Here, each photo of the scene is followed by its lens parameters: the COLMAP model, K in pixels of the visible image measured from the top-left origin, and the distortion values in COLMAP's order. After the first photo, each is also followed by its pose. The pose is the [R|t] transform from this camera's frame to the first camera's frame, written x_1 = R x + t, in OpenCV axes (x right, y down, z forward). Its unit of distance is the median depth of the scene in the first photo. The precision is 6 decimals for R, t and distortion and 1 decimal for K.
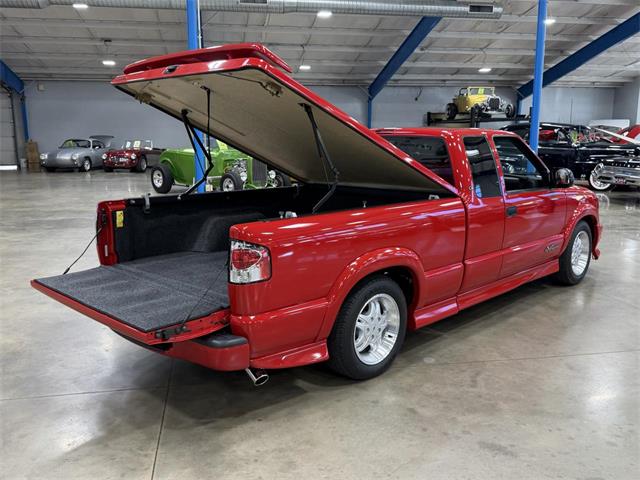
lens RADIAL K [[558.9, 0, 320.0], [0, 558.9, 240.0], [0, 0, 1]] dist [0.094546, -0.163226]
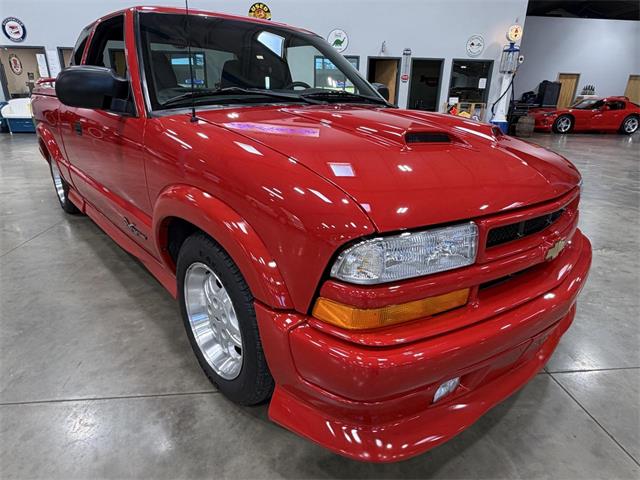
lens RADIAL K [[381.6, 0, 315.8], [0, 381.6, 239.8], [0, 0, 1]] dist [-0.002719, -0.000190]
pose [[-0.051444, 0.350203, -0.935260, 0.152834], [-0.198889, 0.914148, 0.353237, -0.028314], [0.978671, 0.204185, 0.022624, 0.237510]]
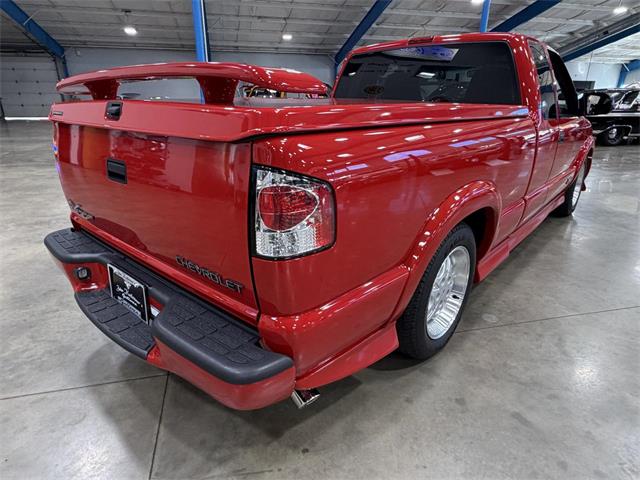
lens RADIAL K [[381.6, 0, 315.8], [0, 381.6, 239.8], [0, 0, 1]] dist [-0.002719, -0.000190]
pose [[0.998559, -0.011884, 0.052331, -0.013649], [0.002887, 0.985655, 0.168746, 0.000608], [-0.053586, -0.168352, 0.984269, 0.072560]]
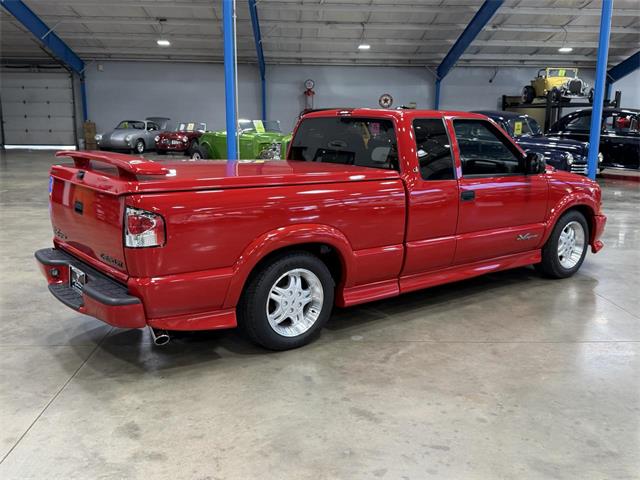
lens RADIAL K [[597.9, 0, 320.0], [0, 597.9, 240.0], [0, 0, 1]] dist [0.113634, -0.236988]
pose [[0.991555, 0.038325, -0.123894, 0.038945], [-0.036792, 0.999216, 0.014639, 0.003581], [0.124358, -0.009957, 0.992187, -0.012301]]
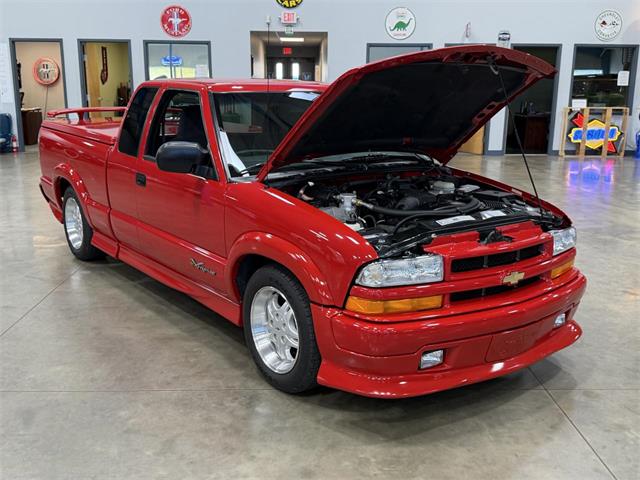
lens RADIAL K [[669.2, 0, 320.0], [0, 669.2, 240.0], [0, 0, 1]] dist [0.122317, -0.289590]
pose [[-0.126964, 0.228398, -0.965254, 0.230667], [-0.188365, 0.949869, 0.249534, -0.047298], [0.973858, 0.213501, -0.077577, 0.241879]]
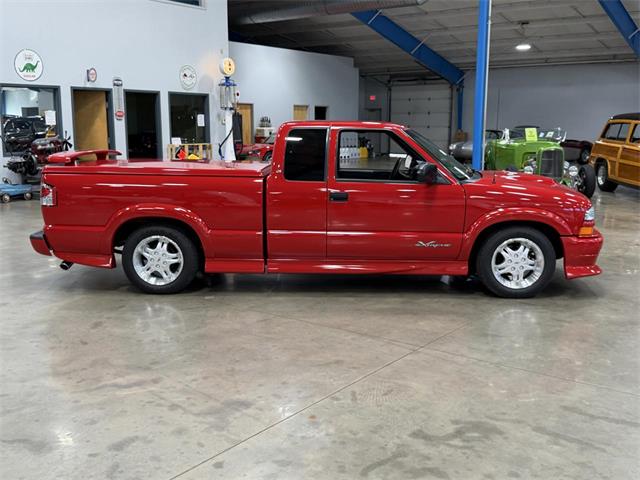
lens RADIAL K [[669.2, 0, 320.0], [0, 669.2, 240.0], [0, 0, 1]] dist [0.122317, -0.289590]
pose [[0.686897, 0.124792, -0.715961, 0.224879], [-0.135424, 0.989871, 0.042608, -0.003135], [0.714026, 0.067691, 0.696839, 0.012791]]
